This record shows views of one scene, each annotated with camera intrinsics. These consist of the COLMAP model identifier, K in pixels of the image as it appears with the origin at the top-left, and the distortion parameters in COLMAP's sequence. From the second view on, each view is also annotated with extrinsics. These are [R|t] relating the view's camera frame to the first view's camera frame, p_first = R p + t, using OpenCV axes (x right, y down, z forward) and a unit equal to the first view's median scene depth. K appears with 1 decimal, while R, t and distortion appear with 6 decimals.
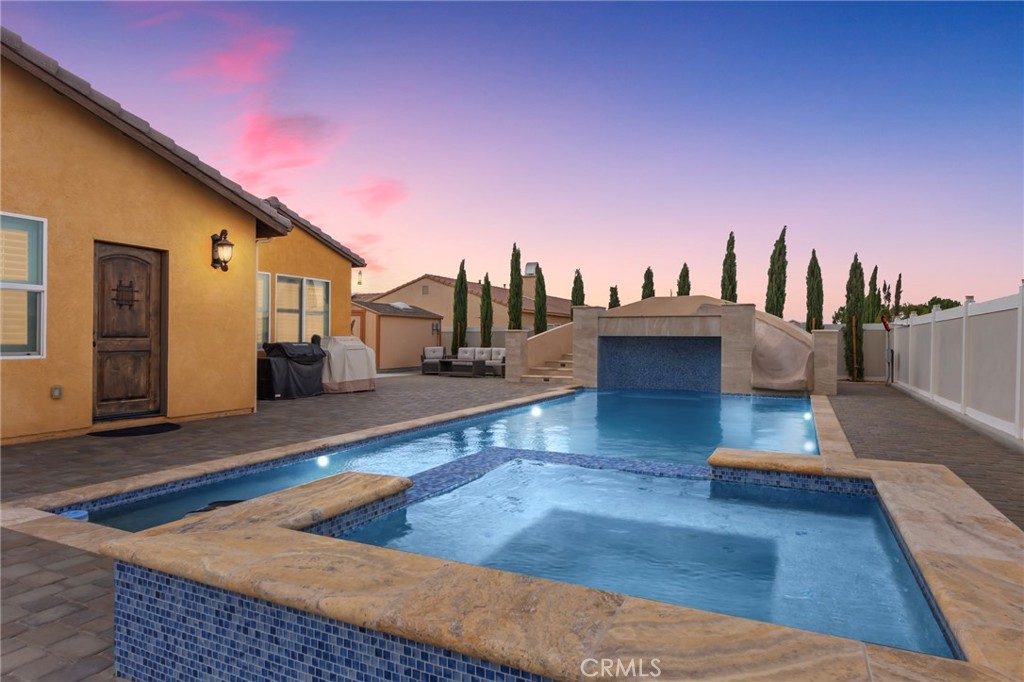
lens RADIAL K [[602.9, 0, 512.0], [0, 602.9, 341.0], [0, 0, 1]] dist [-0.002860, -0.000369]
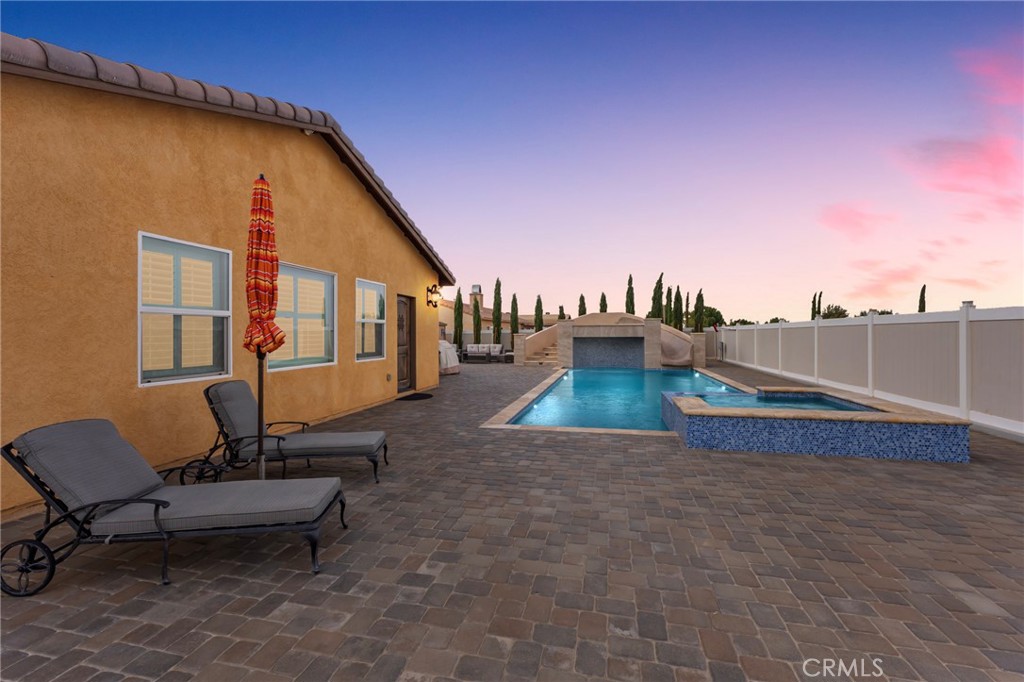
lens RADIAL K [[439.9, 0, 512.0], [0, 439.9, 341.0], [0, 0, 1]] dist [0.001330, 0.000131]
pose [[0.975116, -0.016007, 0.221118, -0.246018], [0.012963, 0.999800, 0.015209, -0.015062], [-0.221317, -0.011964, 0.975128, -0.148904]]
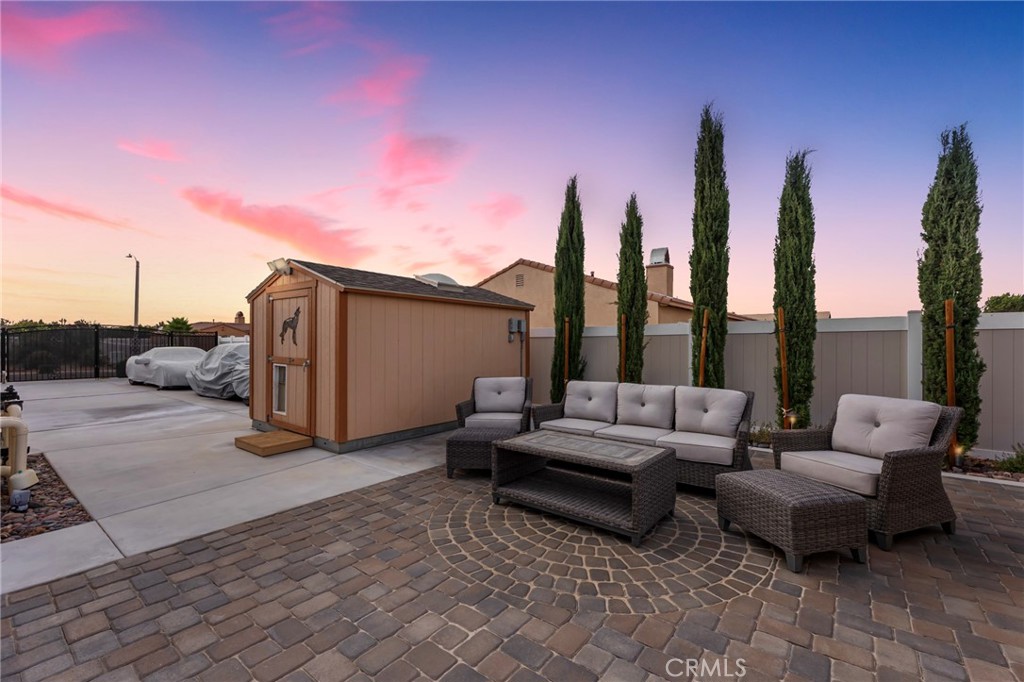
lens RADIAL K [[439.9, 0, 512.0], [0, 439.9, 341.0], [0, 0, 1]] dist [0.001330, 0.000131]
pose [[0.978038, -0.003509, -0.208398, -0.071788], [0.002050, 0.999972, -0.007215, -0.011843], [0.208418, 0.006629, 0.978017, 0.805034]]
